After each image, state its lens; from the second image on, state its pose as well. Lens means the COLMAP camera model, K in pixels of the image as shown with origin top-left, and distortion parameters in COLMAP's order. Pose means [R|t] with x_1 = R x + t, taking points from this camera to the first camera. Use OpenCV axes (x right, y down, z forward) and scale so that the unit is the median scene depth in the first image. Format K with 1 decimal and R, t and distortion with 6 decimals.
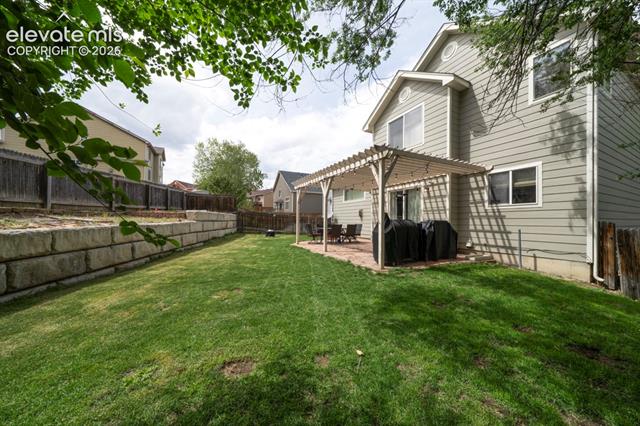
lens RADIAL K [[215.0, 0, 319.2], [0, 215.0, 218.6], [0, 0, 1]] dist [0.000103, 0.000005]
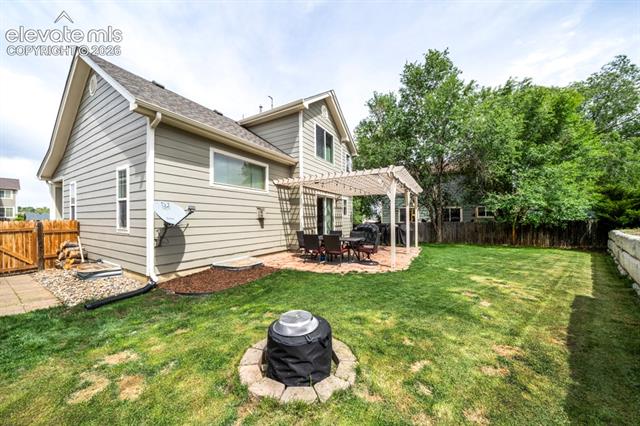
lens RADIAL K [[215.0, 0, 319.2], [0, 215.0, 218.6], [0, 0, 1]] dist [0.000103, 0.000005]
pose [[-0.536688, -0.003030, 0.843775, -0.660391], [-0.007287, 0.999973, -0.001043, -0.026743], [-0.843749, -0.006708, -0.536696, 2.001604]]
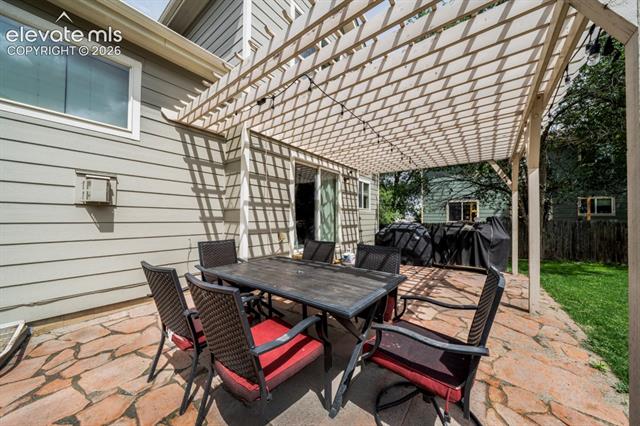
lens RADIAL K [[221.4, 0, 320.0], [0, 221.4, 213.0], [0, 0, 1]] dist [0.000426, -0.000029]
pose [[-0.429016, 0.016307, 0.903150, -0.151938], [-0.010526, 0.999679, -0.023050, -0.007256], [-0.903236, -0.019395, -0.428706, 1.523839]]
